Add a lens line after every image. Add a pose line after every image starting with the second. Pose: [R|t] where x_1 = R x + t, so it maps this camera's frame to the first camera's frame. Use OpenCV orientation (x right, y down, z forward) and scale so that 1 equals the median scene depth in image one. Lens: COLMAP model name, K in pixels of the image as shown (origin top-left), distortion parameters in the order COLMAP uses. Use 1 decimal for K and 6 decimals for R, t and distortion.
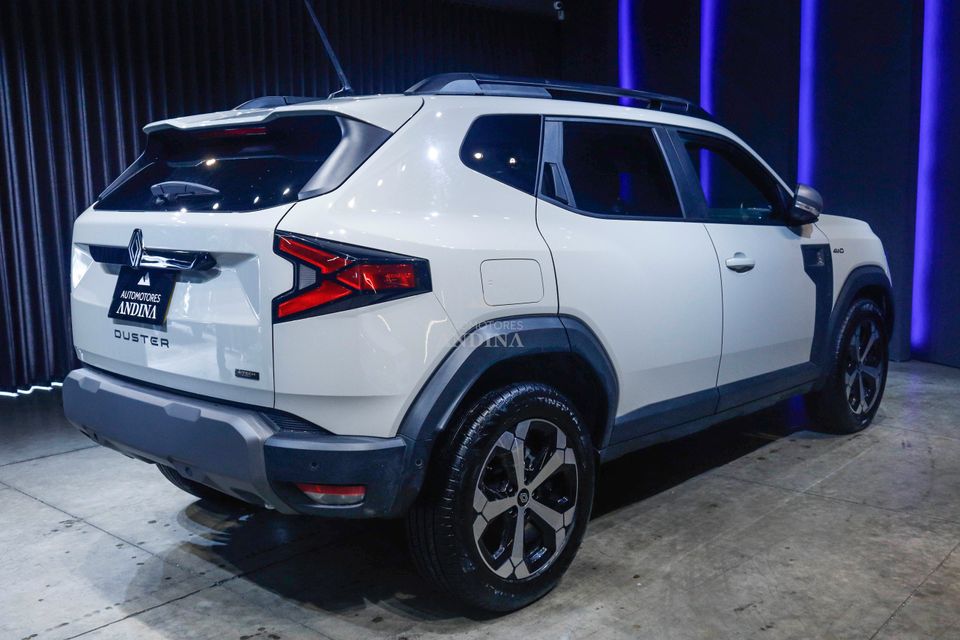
lens RADIAL K [[907.8, 0, 479.2], [0, 907.8, 326.6], [0, 0, 1]] dist [-0.008543, 0.000000]
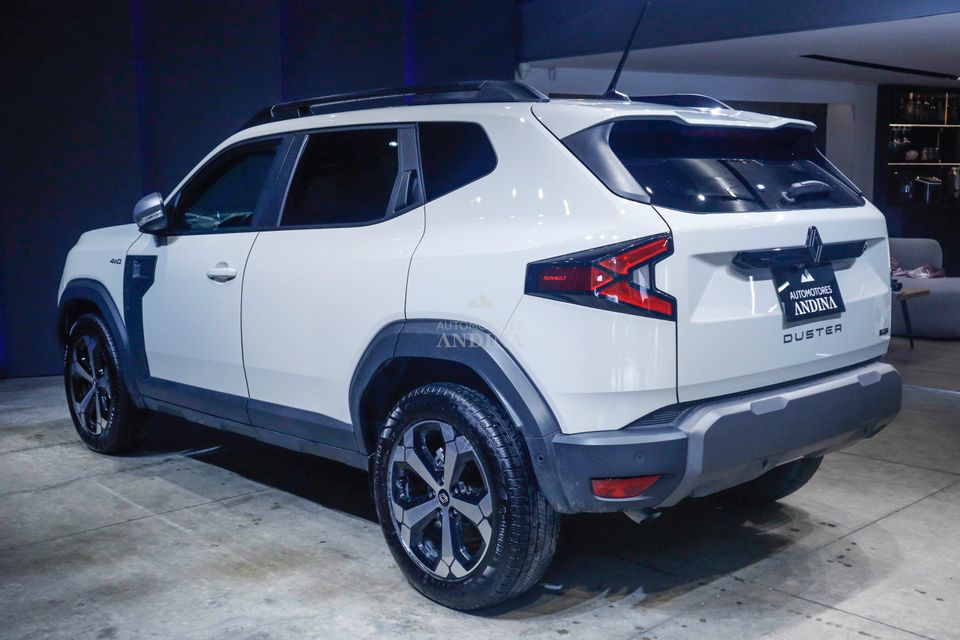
lens RADIAL K [[1047.0, 0, 479.1], [0, 1047.0, 319.0], [0, 0, 1]] dist [0.010497, 0.000000]
pose [[0.112424, -0.116440, 0.986814, -1.565569], [0.160650, 0.982175, 0.097590, -0.177322], [-0.980588, 0.147561, 0.129126, 1.199950]]
